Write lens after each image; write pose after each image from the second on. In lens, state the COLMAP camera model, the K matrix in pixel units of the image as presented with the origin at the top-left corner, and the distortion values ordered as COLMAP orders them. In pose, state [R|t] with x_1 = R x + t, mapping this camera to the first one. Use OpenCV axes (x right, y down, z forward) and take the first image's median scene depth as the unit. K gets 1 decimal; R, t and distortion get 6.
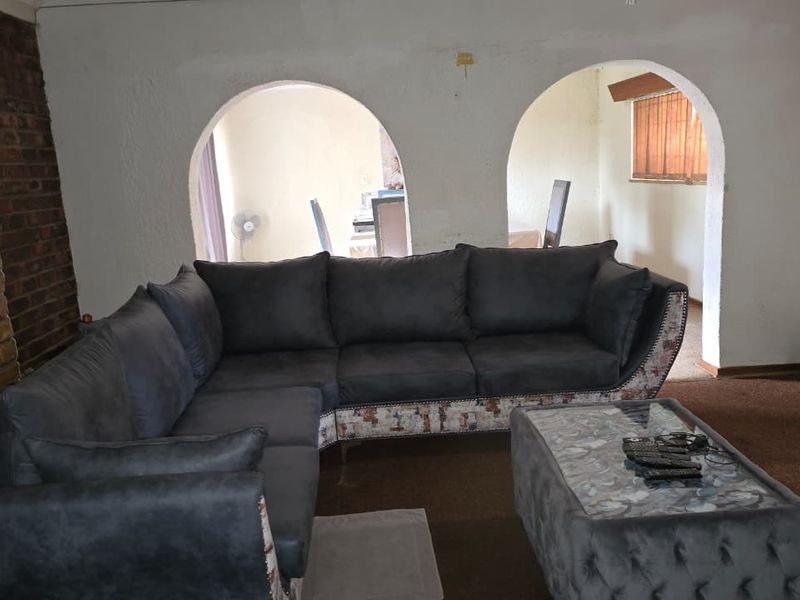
lens RADIAL K [[674.0, 0, 386.4], [0, 674.0, 300.8], [0, 0, 1]] dist [0.038501, -0.095886]
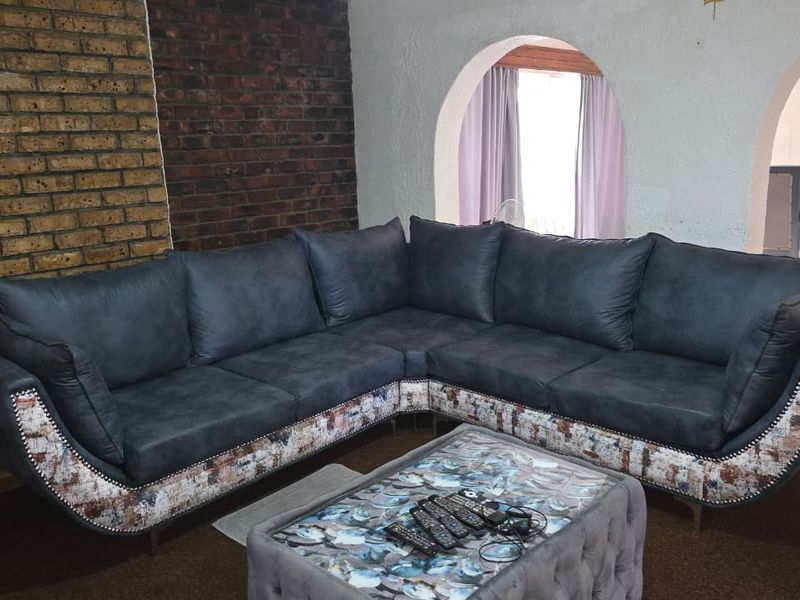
lens RADIAL K [[674.0, 0, 386.4], [0, 674.0, 300.8], [0, 0, 1]] dist [0.038501, -0.095886]
pose [[0.719356, 0.202498, -0.664471, 0.462603], [-0.155110, 0.979239, 0.130503, -0.064914], [0.677103, 0.009188, 0.735831, 0.200514]]
